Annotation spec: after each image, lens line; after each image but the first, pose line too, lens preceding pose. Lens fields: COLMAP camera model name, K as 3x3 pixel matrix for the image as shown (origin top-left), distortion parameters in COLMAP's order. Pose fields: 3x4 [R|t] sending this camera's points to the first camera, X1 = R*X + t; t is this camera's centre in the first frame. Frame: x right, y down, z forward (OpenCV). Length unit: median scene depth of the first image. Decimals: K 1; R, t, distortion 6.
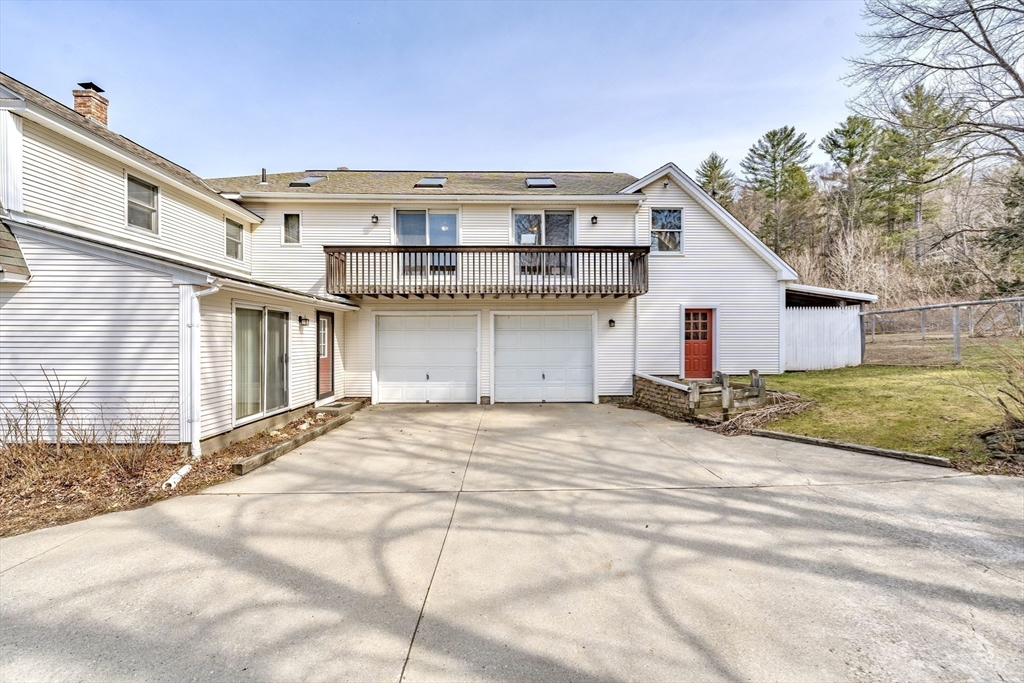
lens RADIAL K [[411.7, 0, 516.2], [0, 411.7, 338.6], [0, 0, 1]] dist [-0.002124, -0.000187]
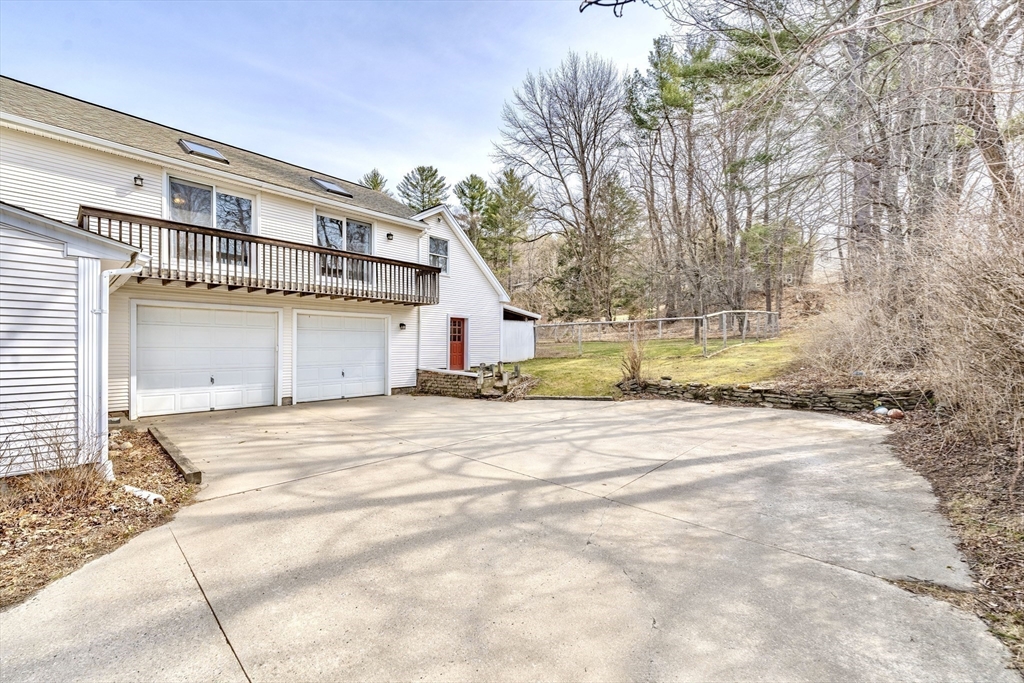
lens RADIAL K [[415.7, 0, 512.0], [0, 415.7, 341.5], [0, 0, 1]] dist [0.000589, -0.000088]
pose [[0.685847, 0.011736, 0.727651, -0.420503], [-0.010166, 0.999927, -0.006545, 0.011106], [-0.727675, -0.002908, 0.685916, -0.053572]]
